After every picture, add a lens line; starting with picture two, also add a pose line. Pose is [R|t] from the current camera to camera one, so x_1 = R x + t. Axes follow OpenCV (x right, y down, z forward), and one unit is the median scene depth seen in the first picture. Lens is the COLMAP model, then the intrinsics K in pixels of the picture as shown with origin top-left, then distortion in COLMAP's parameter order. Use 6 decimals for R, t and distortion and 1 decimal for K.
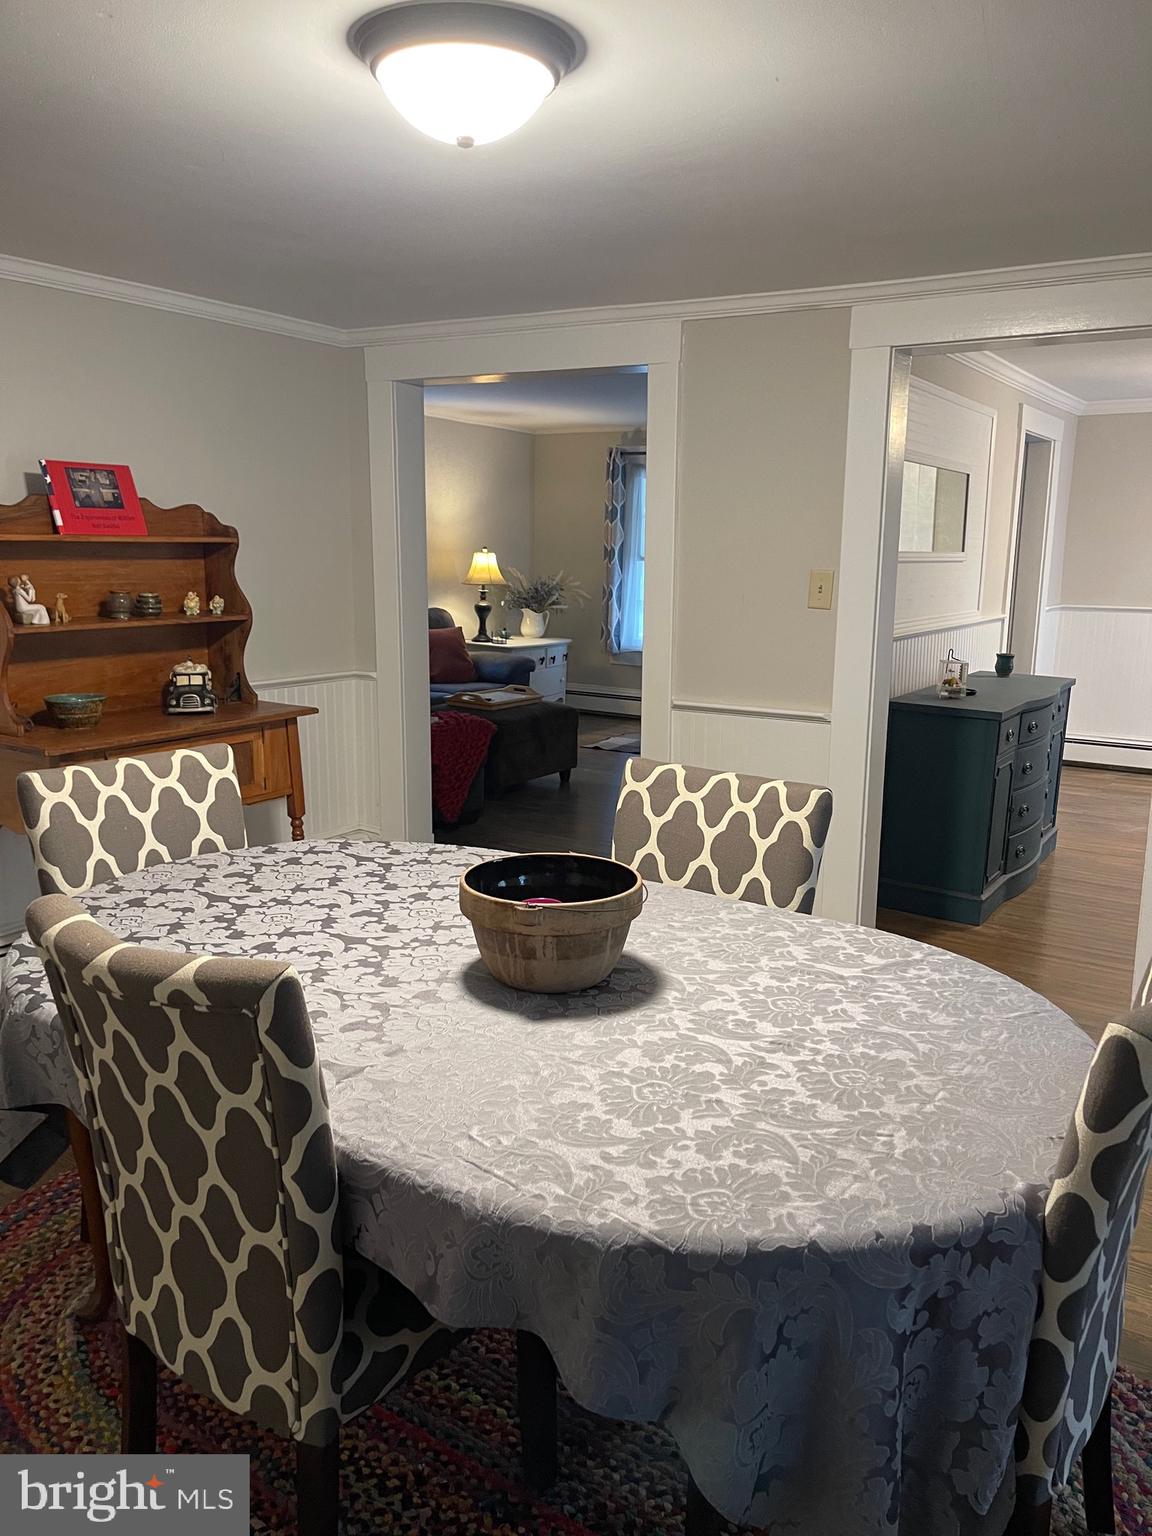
lens RADIAL K [[1152.8, 0, 576.0], [0, 1152.8, 768.0], [0, 0, 1]] dist [0.072051, -0.091269]
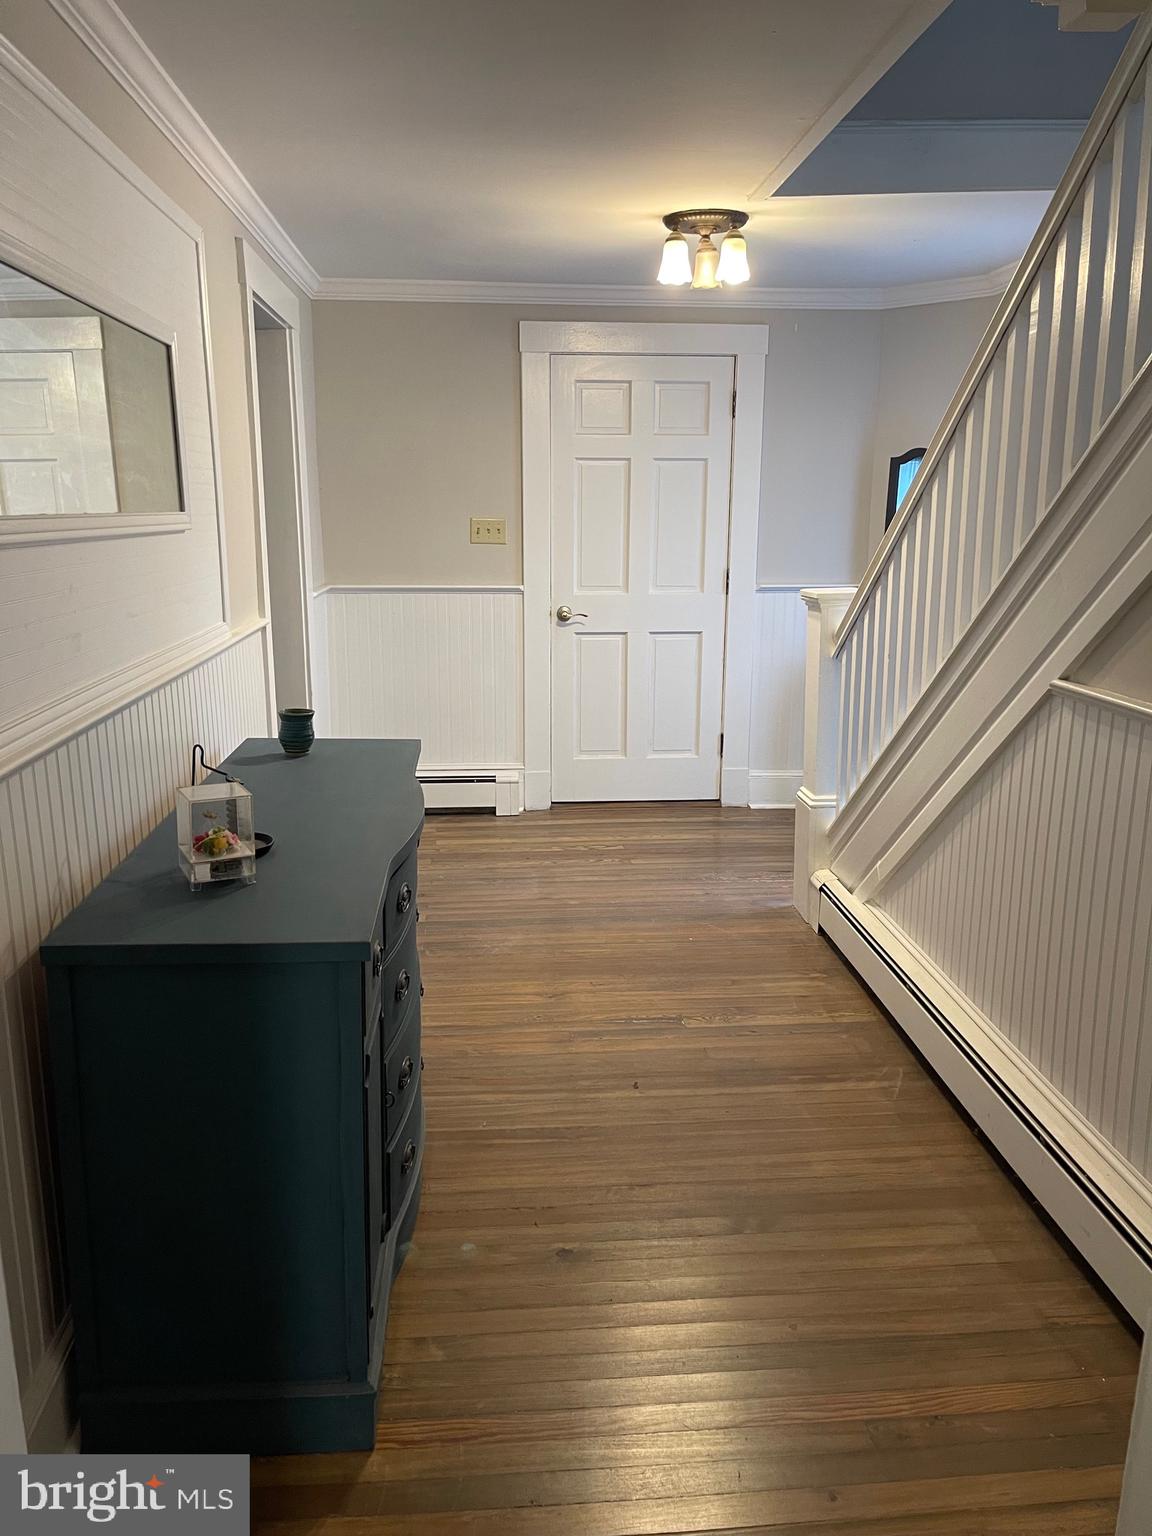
lens RADIAL K [[1152.8, 0, 576.0], [0, 1152.8, 768.0], [0, 0, 1]] dist [0.072051, -0.091269]
pose [[0.793492, -0.147440, 0.590451, 0.157062], [0.123533, 0.989033, 0.080955, -0.096892], [-0.595911, 0.008703, 0.803003, 0.501051]]
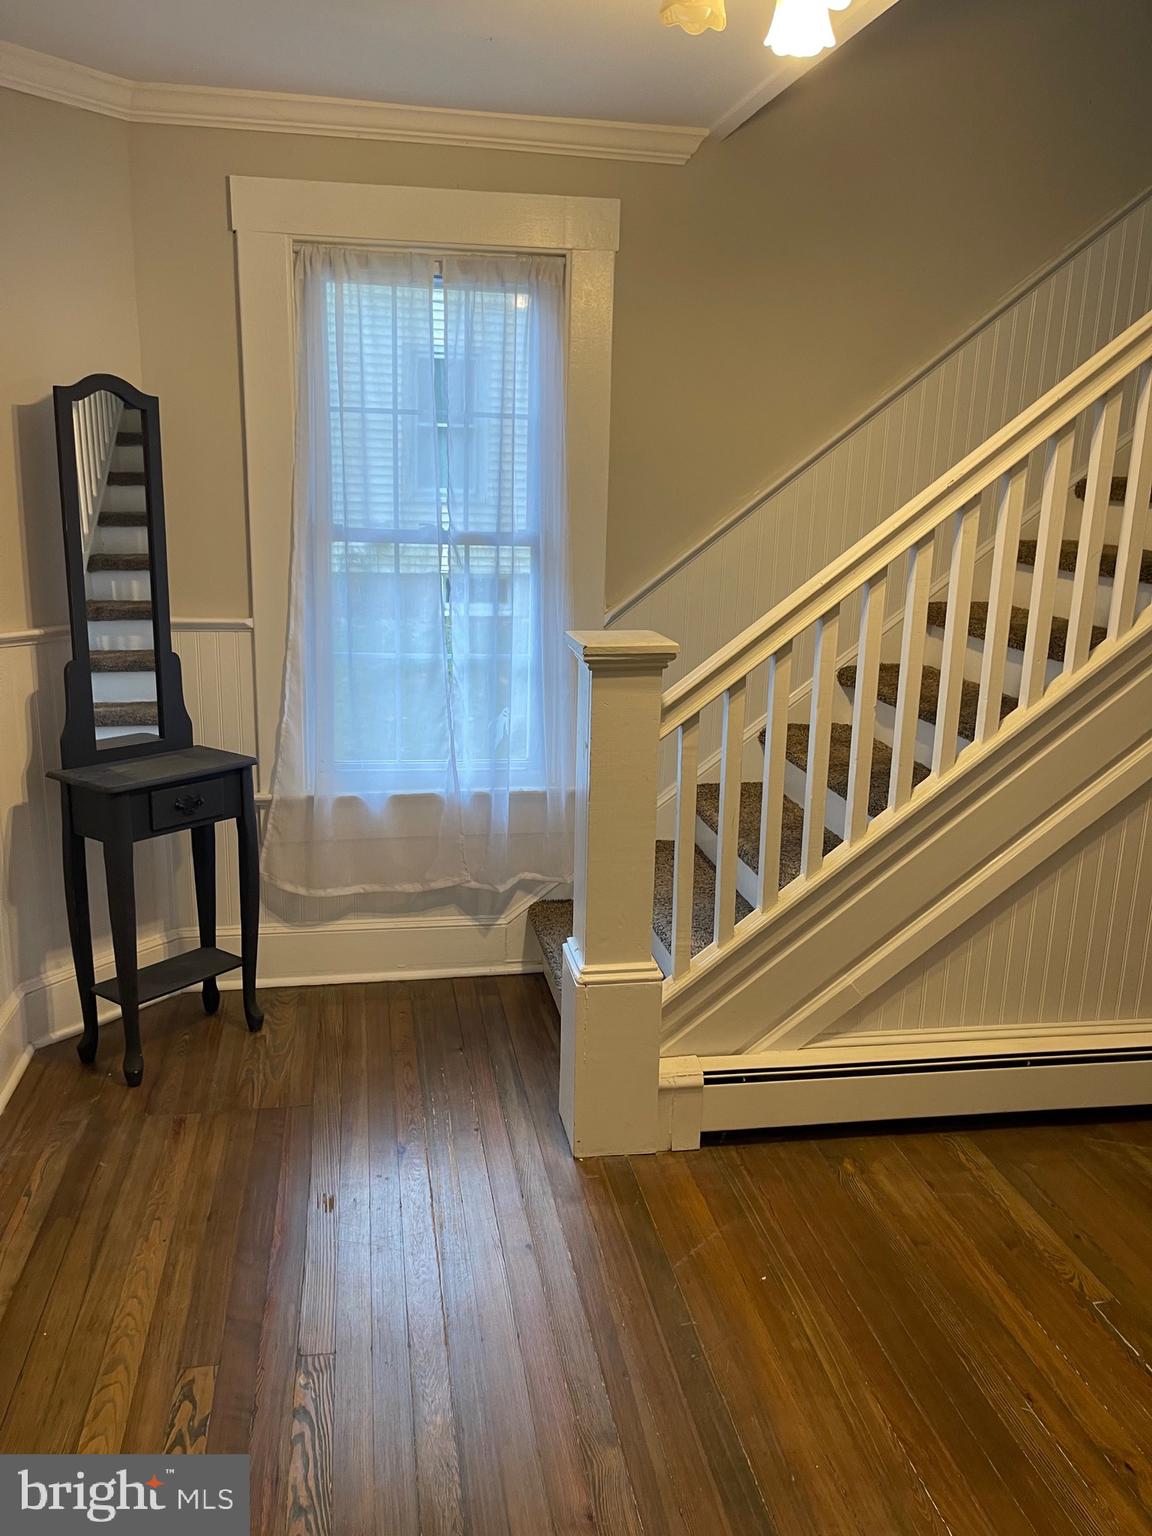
lens RADIAL K [[1152.8, 0, 576.0], [0, 1152.8, 768.0], [0, 0, 1]] dist [0.072051, -0.091269]
pose [[-0.678892, -0.185520, 0.710414, 0.402567], [0.111584, 0.930246, 0.349560, -0.224139], [-0.725710, 0.316584, -0.610835, 1.228030]]
